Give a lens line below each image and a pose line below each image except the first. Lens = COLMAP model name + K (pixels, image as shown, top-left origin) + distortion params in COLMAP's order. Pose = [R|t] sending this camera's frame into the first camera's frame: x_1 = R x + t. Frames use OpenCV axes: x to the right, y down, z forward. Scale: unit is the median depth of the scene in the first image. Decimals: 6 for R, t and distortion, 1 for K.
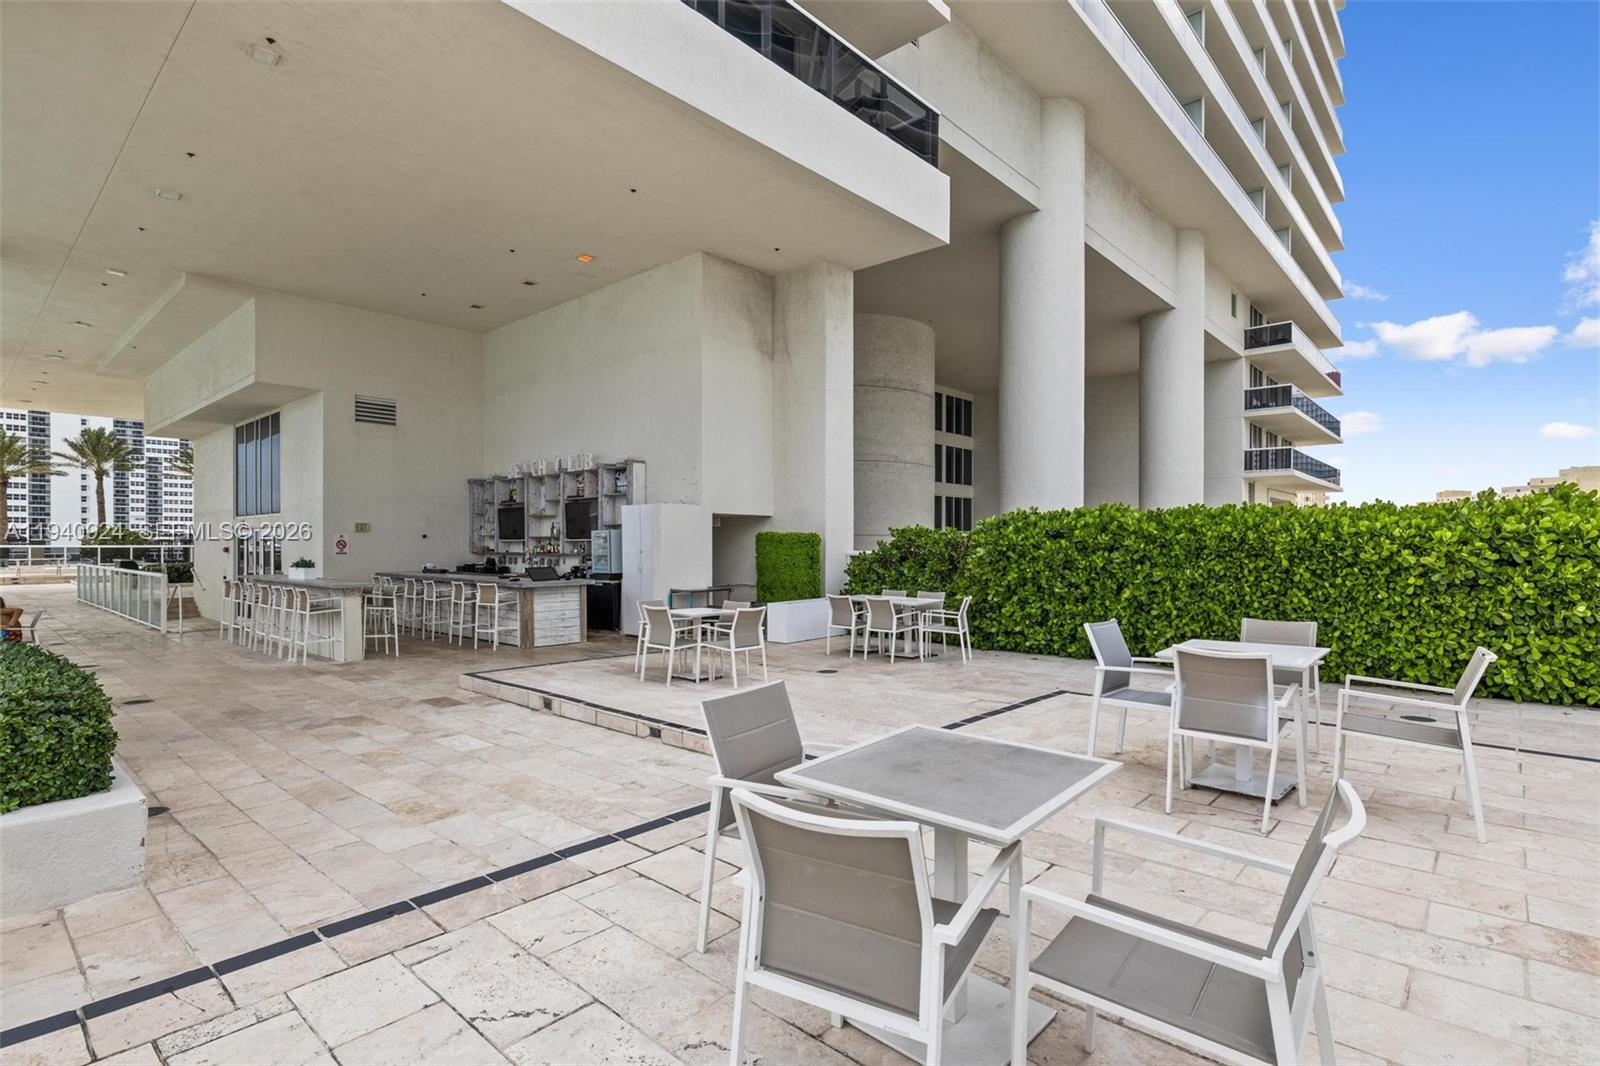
lens RADIAL K [[785.7, 0, 803.6], [0, 785.7, 540.4], [0, 0, 1]] dist [-0.000558, -0.000560]
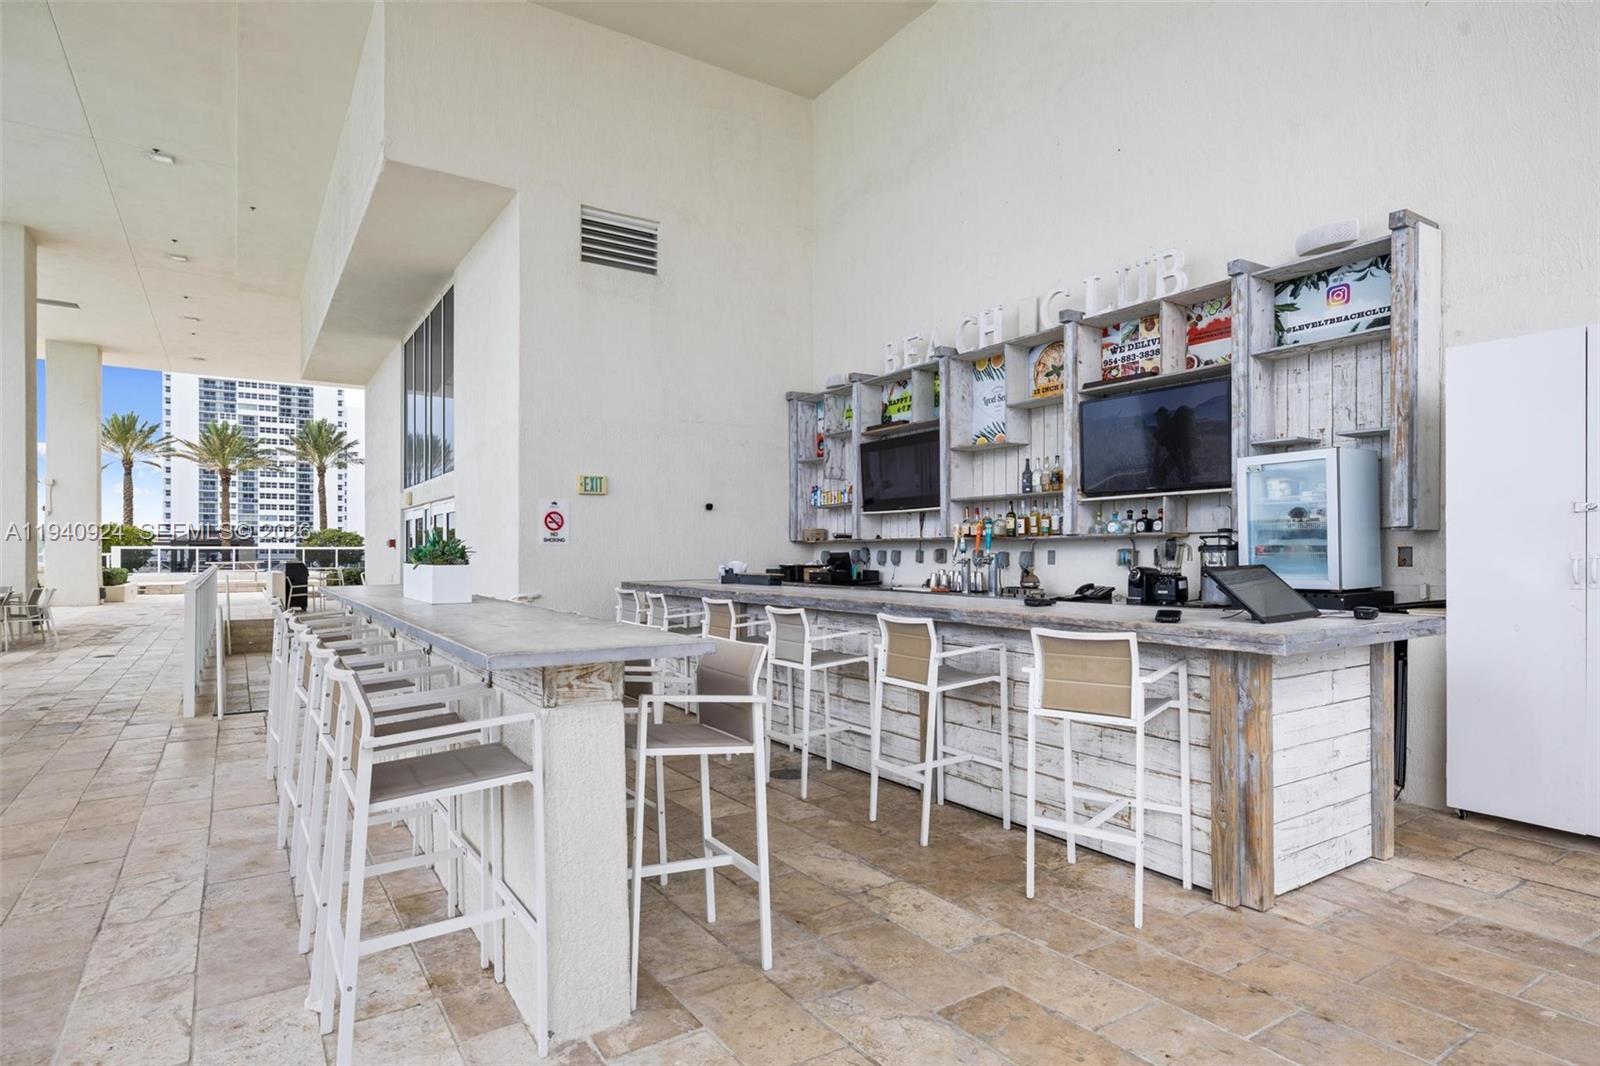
lens RADIAL K [[866.3, 0, 800.0], [0, 866.3, 533.0], [0, 0, 1]] dist [0.002330, 0.000185]
pose [[0.965511, -0.007261, -0.260260, -0.308240], [0.002717, 0.999838, -0.017815, 0.021635], [0.260347, 0.016493, 0.965374, 0.532290]]
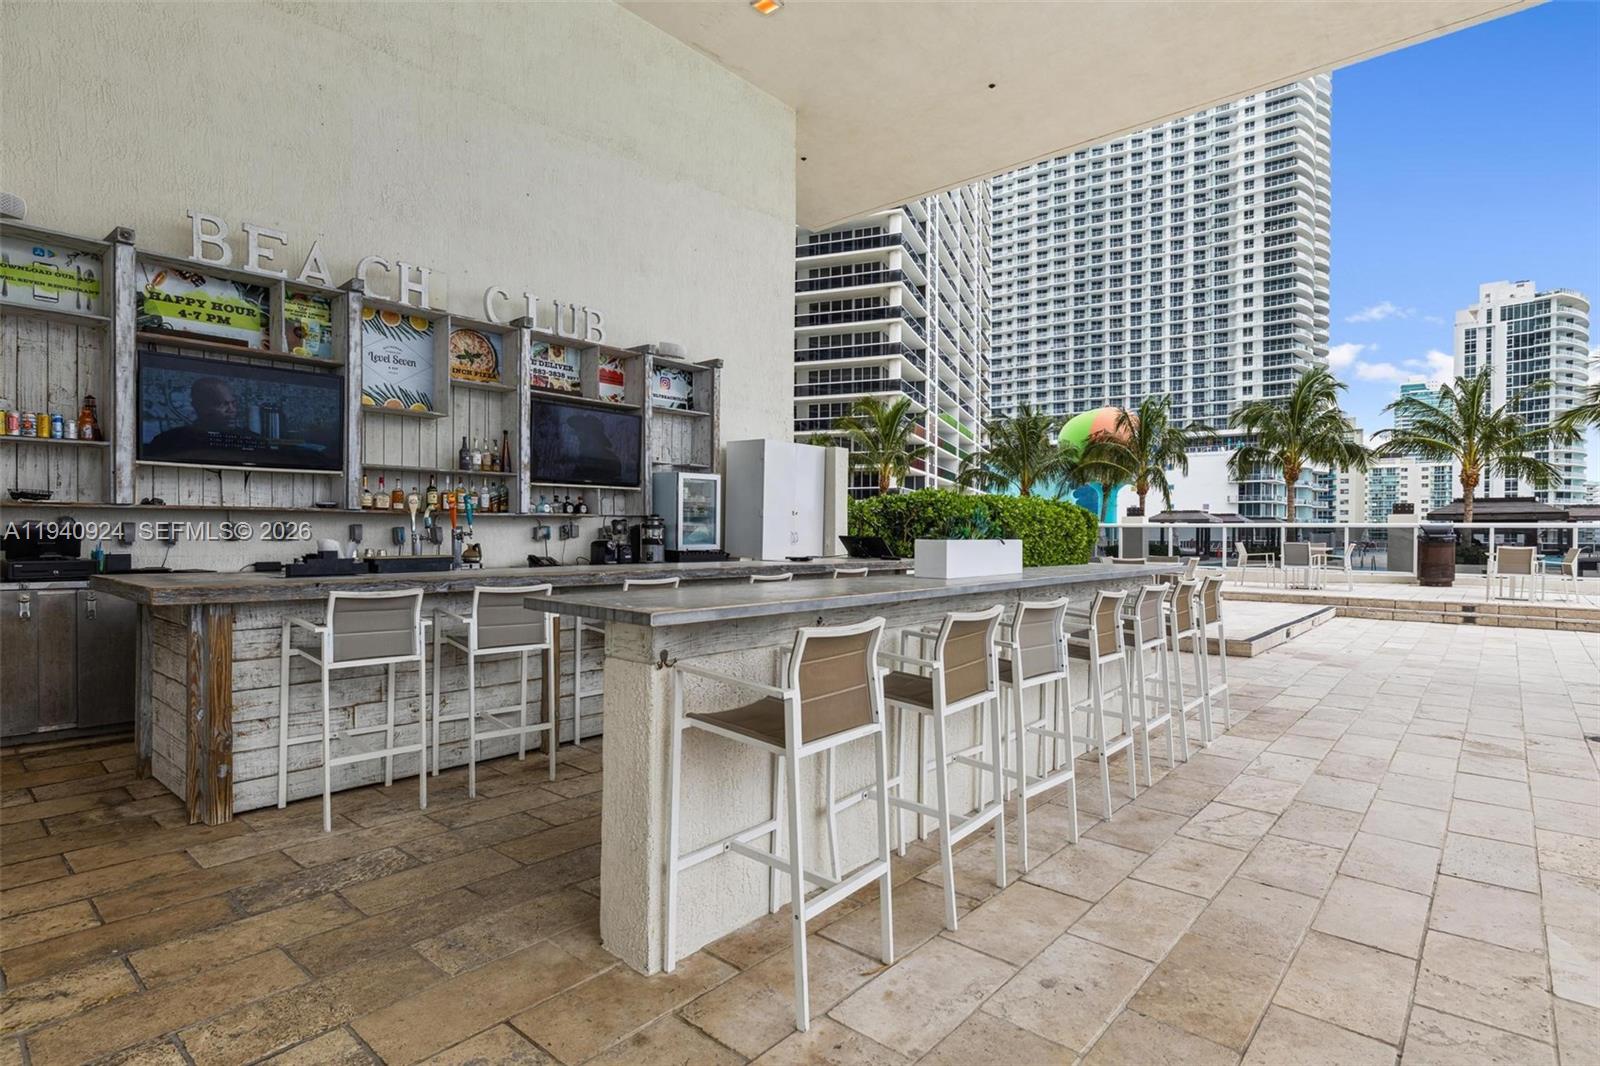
lens RADIAL K [[809.1, 0, 800.0], [0, 809.1, 533.0], [0, 0, 1]] dist [0.000794, -0.000077]
pose [[-0.011073, -0.003142, 0.999934, -0.722886], [-0.009517, 0.999950, 0.003037, 0.023364], [-0.999893, -0.009483, -0.011102, 0.808973]]
